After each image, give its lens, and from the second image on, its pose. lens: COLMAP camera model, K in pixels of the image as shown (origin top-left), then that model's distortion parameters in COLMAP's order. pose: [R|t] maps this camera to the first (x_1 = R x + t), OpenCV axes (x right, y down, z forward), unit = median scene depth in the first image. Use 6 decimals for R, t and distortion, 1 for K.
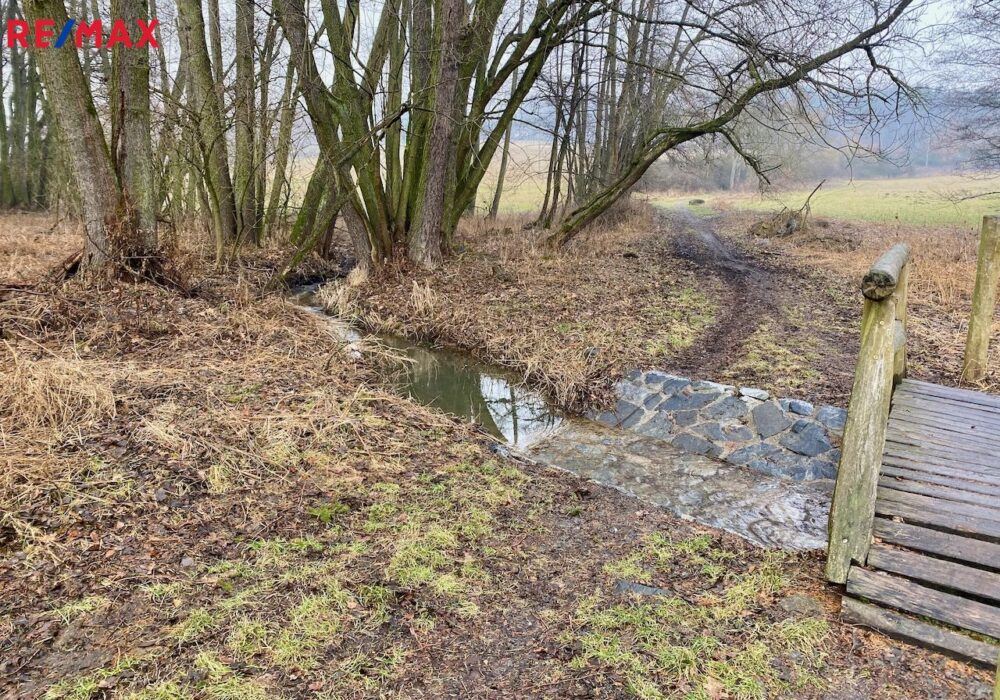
lens RADIAL K [[757.6, 0, 490.0], [0, 757.6, 345.1], [0, 0, 1]] dist [0.026308, -0.043575]
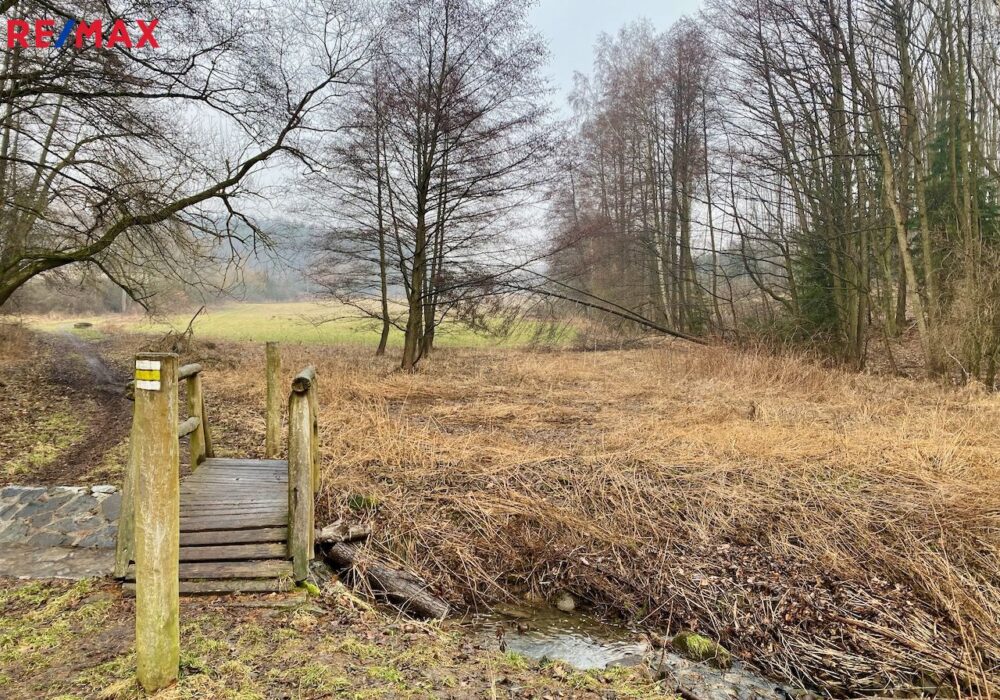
lens RADIAL K [[757.6, 0, 505.7], [0, 757.6, 358.4], [0, 0, 1]] dist [0.026308, -0.043575]
pose [[0.723429, -0.036133, 0.689453, -0.005222], [0.132176, 0.987406, -0.086940, 0.014019], [-0.677628, 0.154024, 0.719094, -0.099934]]
